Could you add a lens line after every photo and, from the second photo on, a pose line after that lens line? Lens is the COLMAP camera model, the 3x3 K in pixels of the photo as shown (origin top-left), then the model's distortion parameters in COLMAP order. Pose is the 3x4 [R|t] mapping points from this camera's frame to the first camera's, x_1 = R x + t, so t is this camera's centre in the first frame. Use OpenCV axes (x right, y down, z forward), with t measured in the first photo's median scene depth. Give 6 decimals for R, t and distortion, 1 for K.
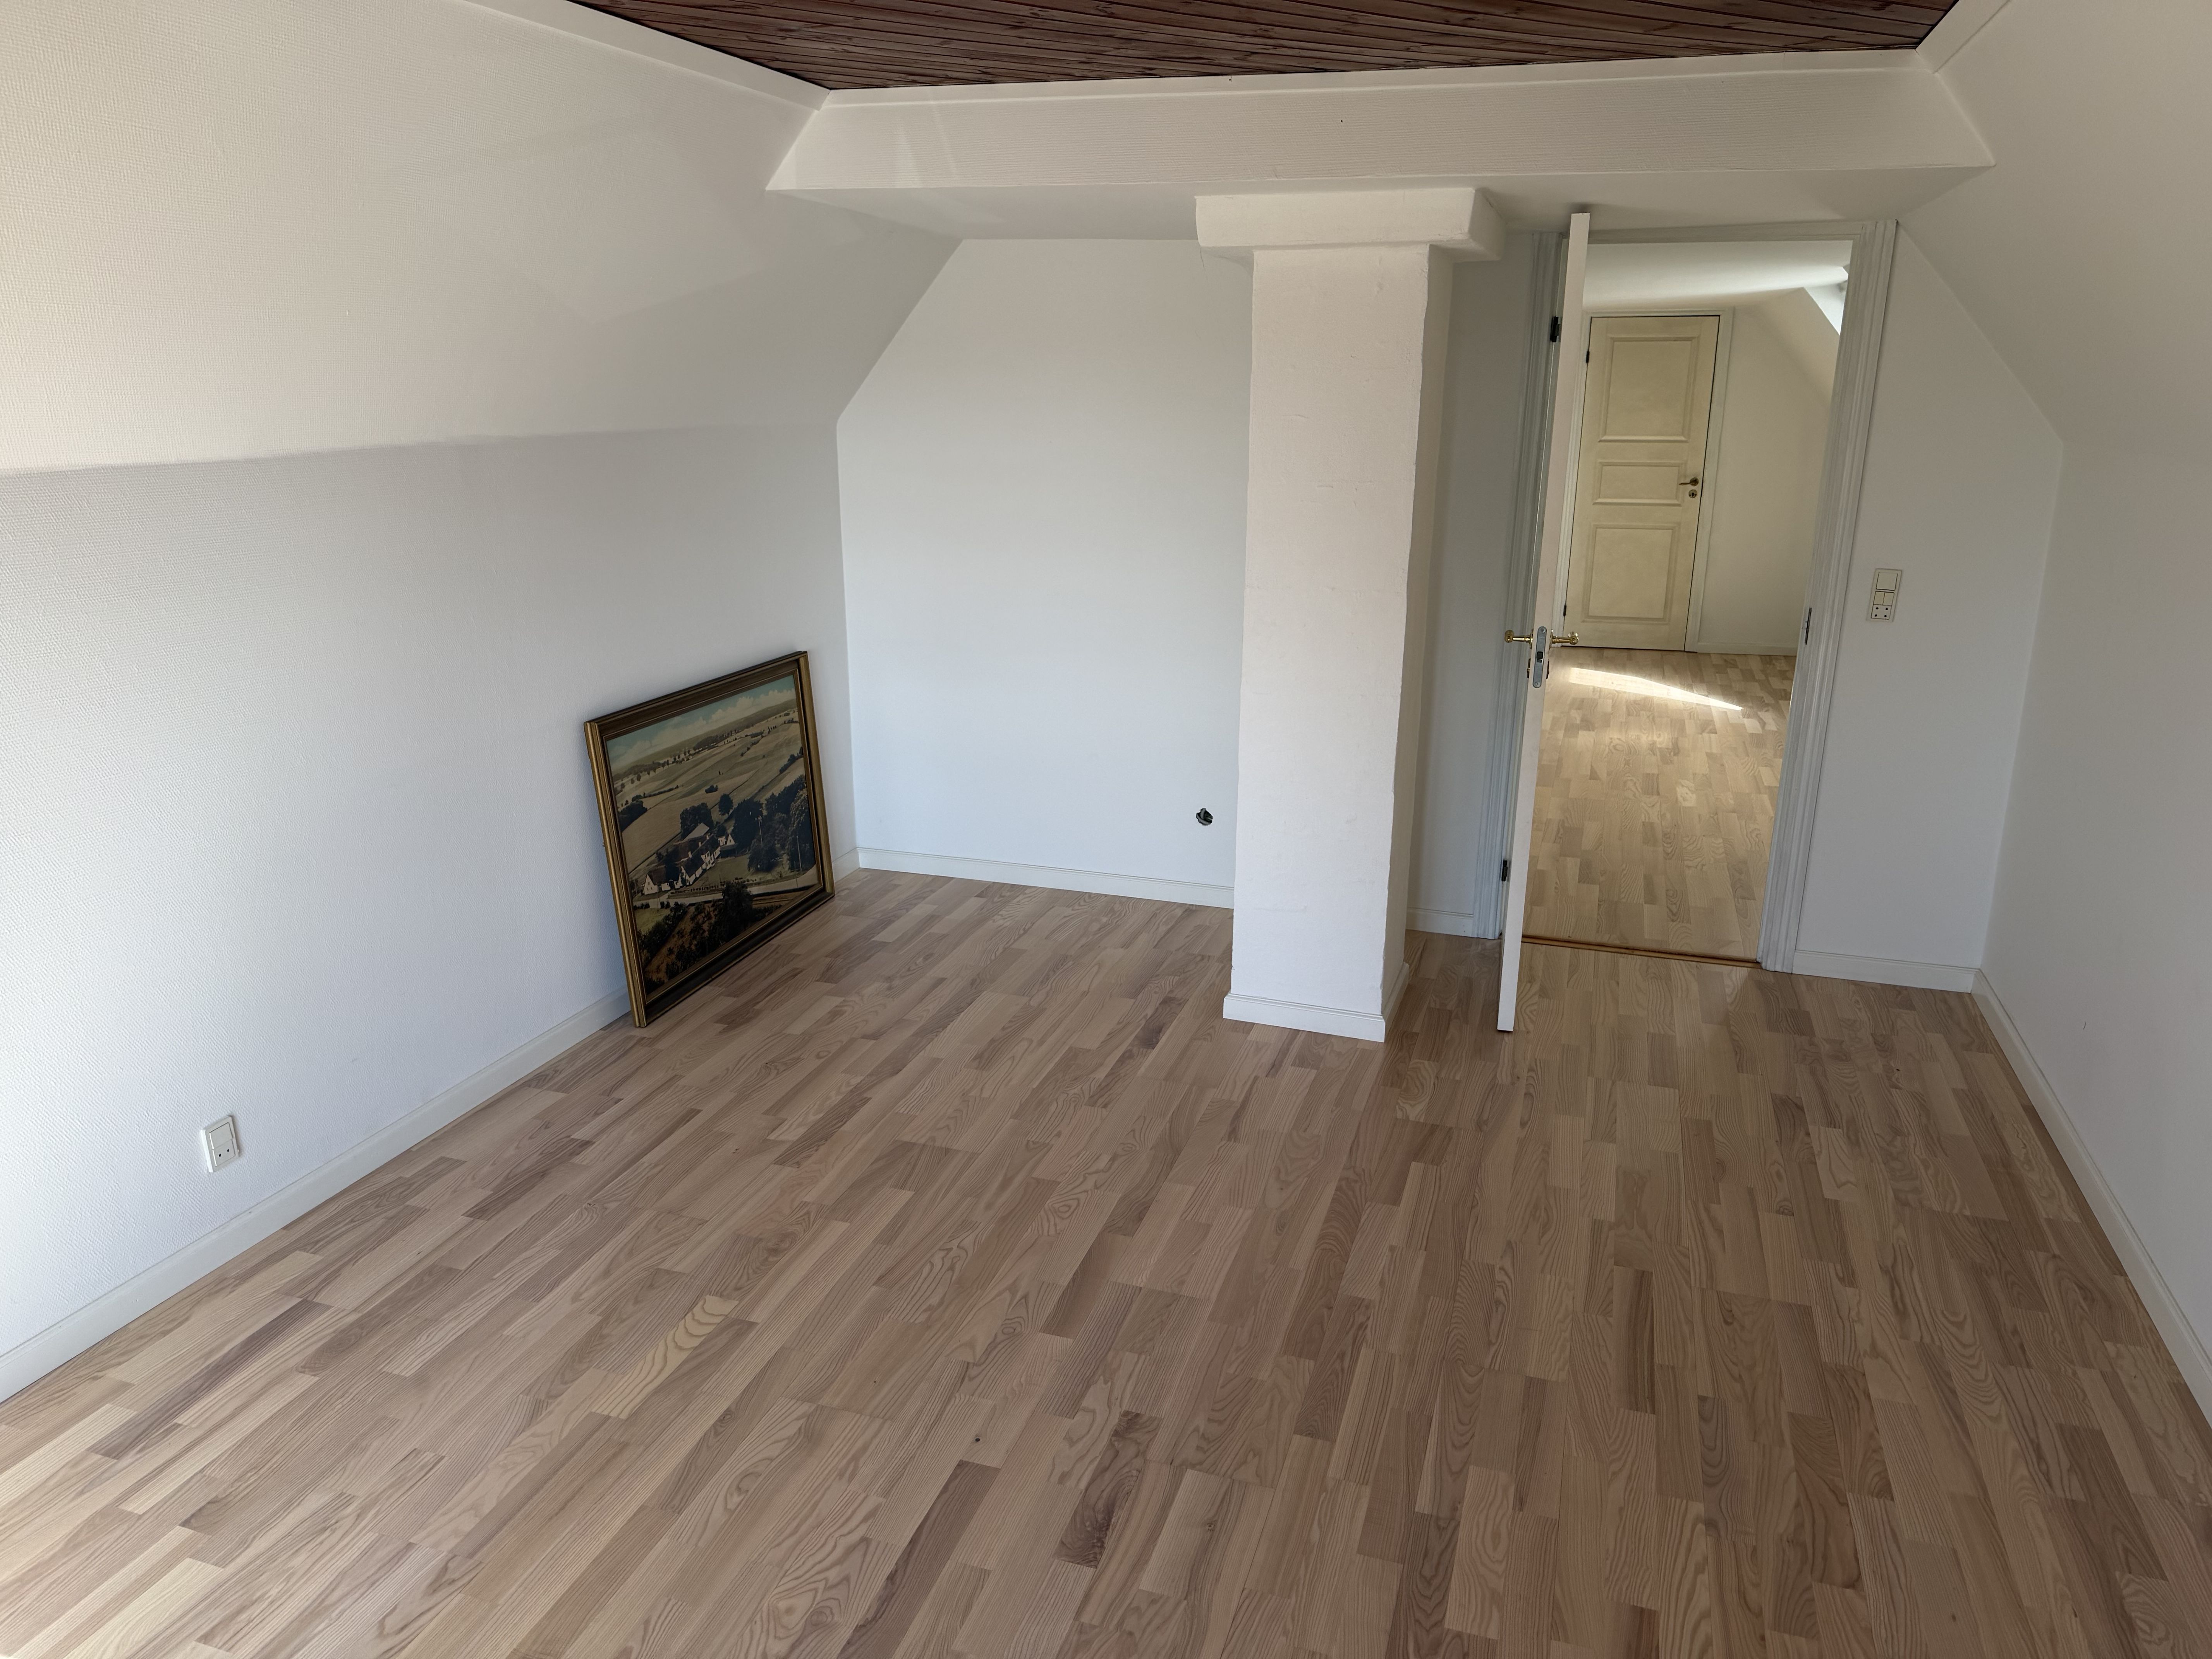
lens RADIAL K [[1580.3, 0, 1109.1], [0, 1580.3, 829.1], [0, 0, 1]] dist [0.006718, -0.000127]
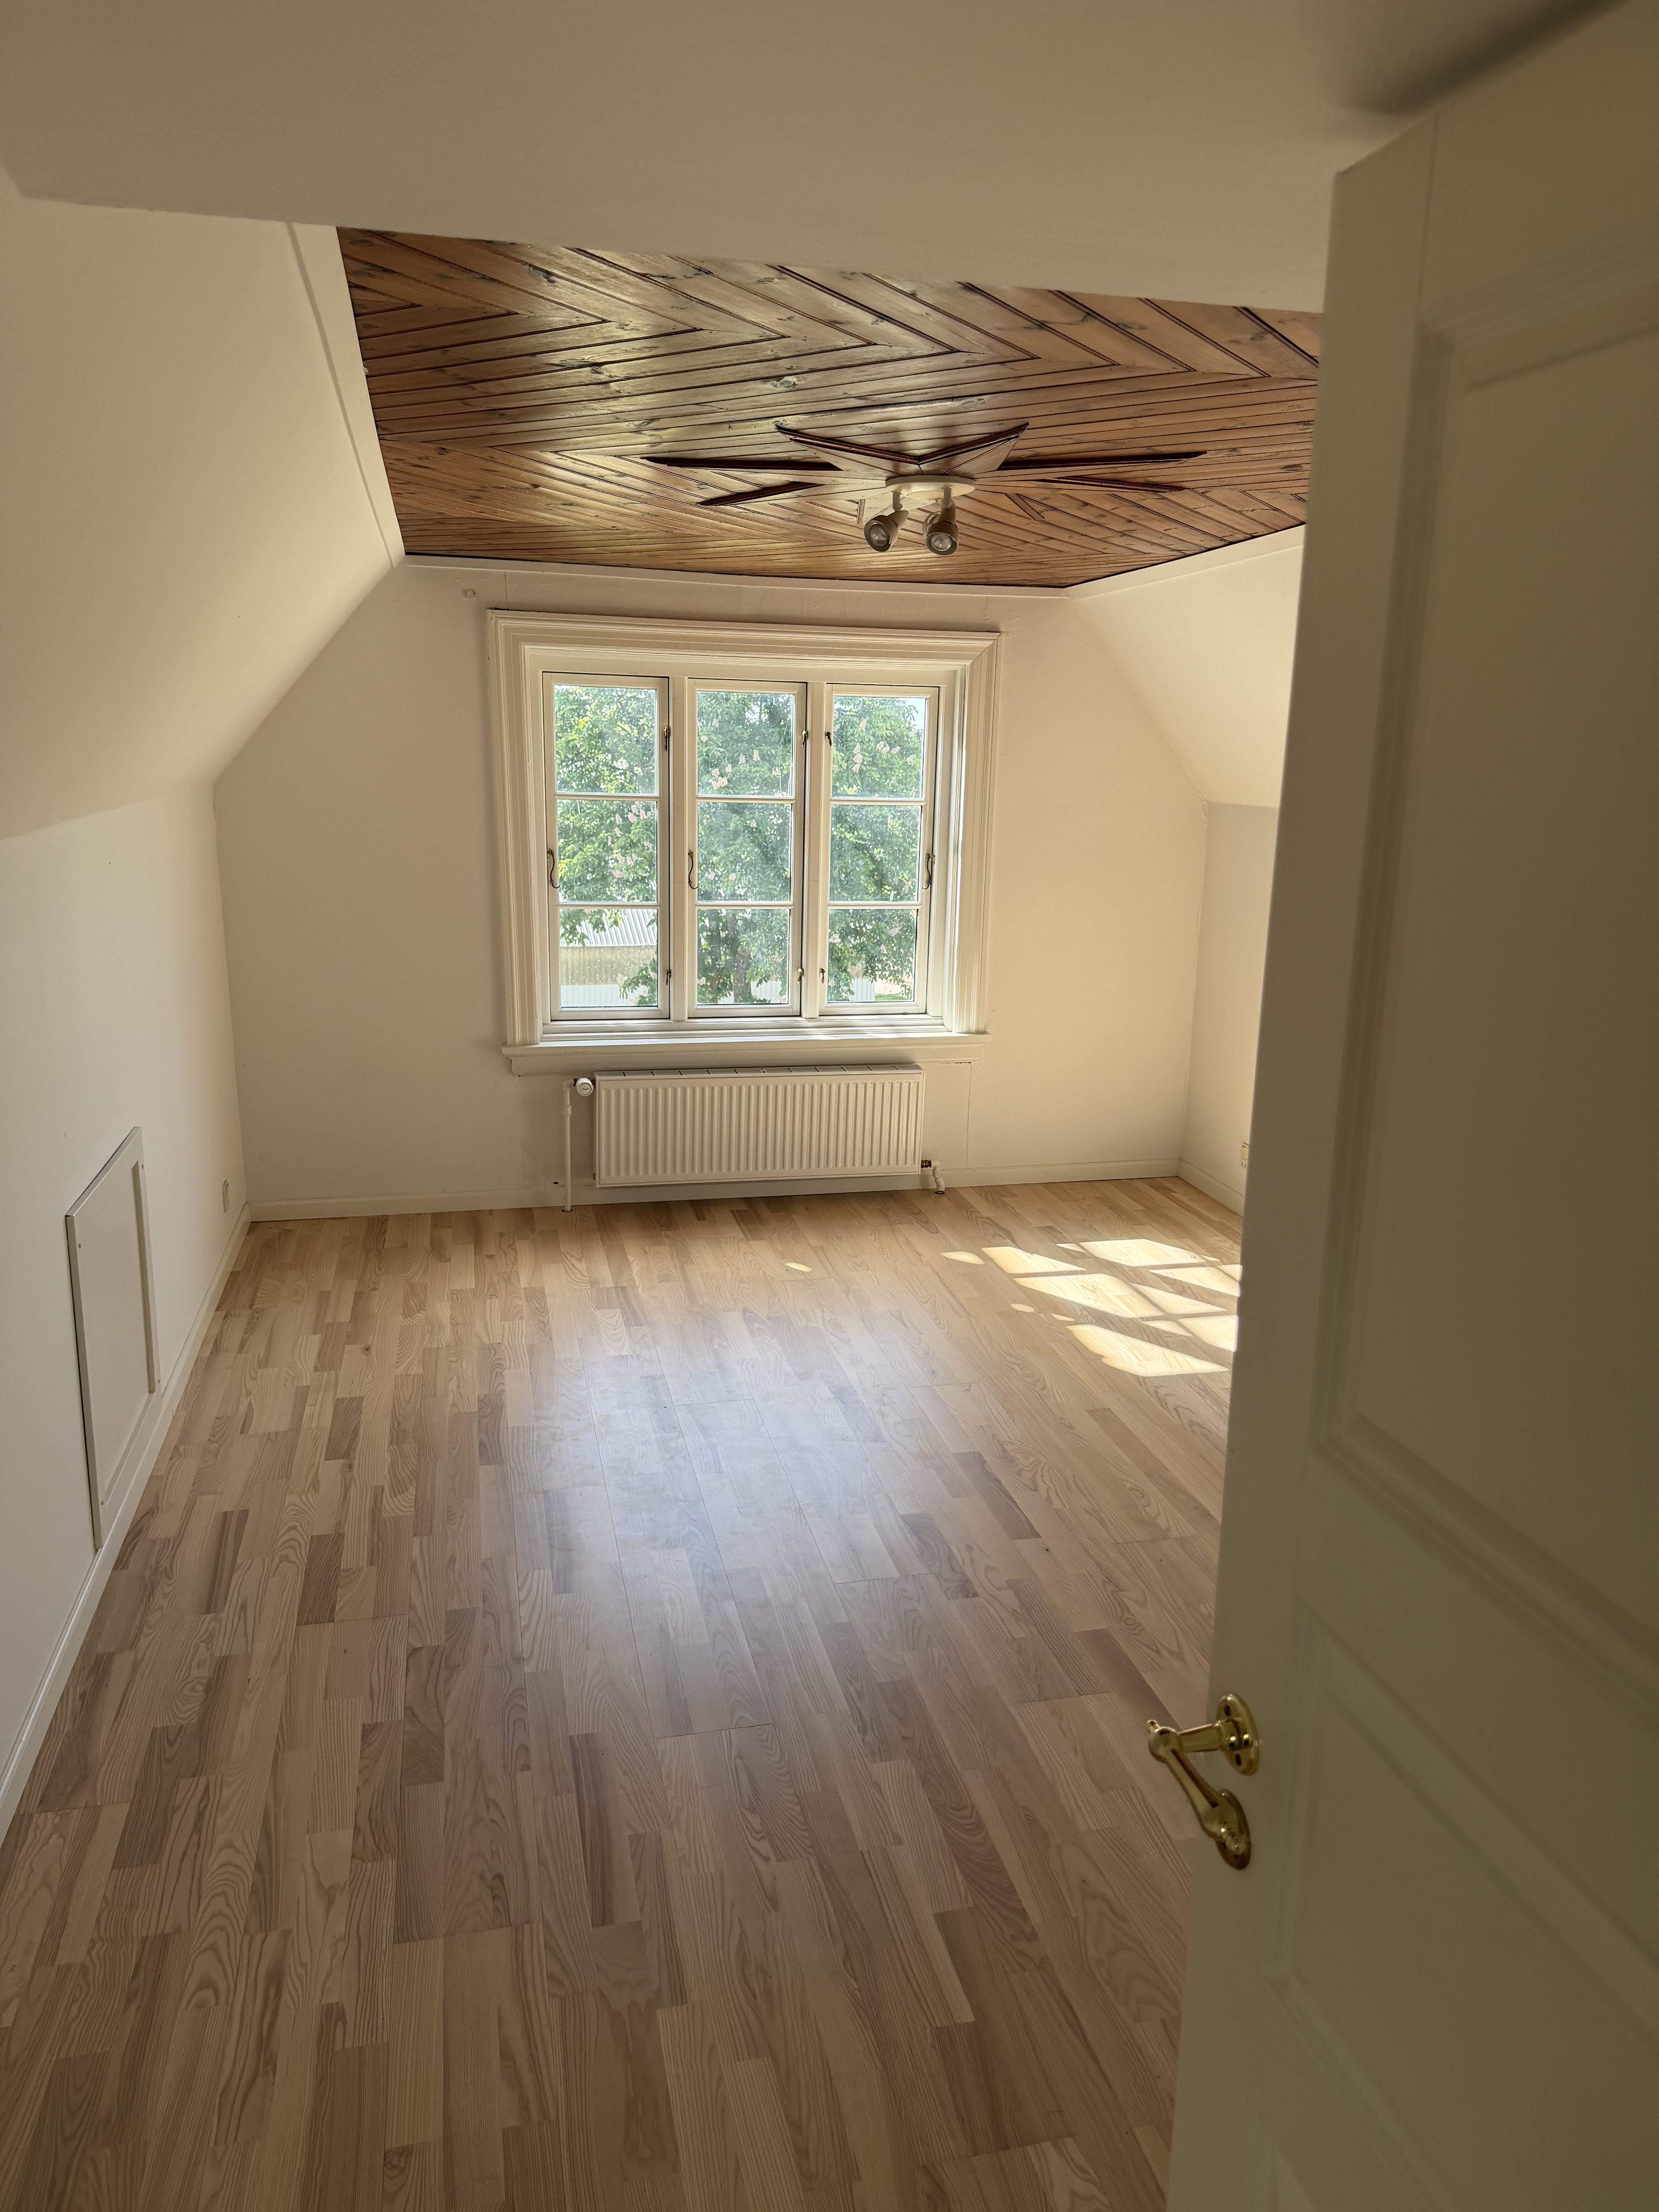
lens RADIAL K [[1580.3, 0, 830.9], [0, 1580.3, 1106.3], [0, 0, 1]] dist [0.006718, -0.000127]
pose [[-0.856871, 0.089329, -0.507732, 0.598355], [-0.181581, 0.869462, 0.459417, -0.432838], [0.482493, 0.485856, -0.728797, 1.424634]]
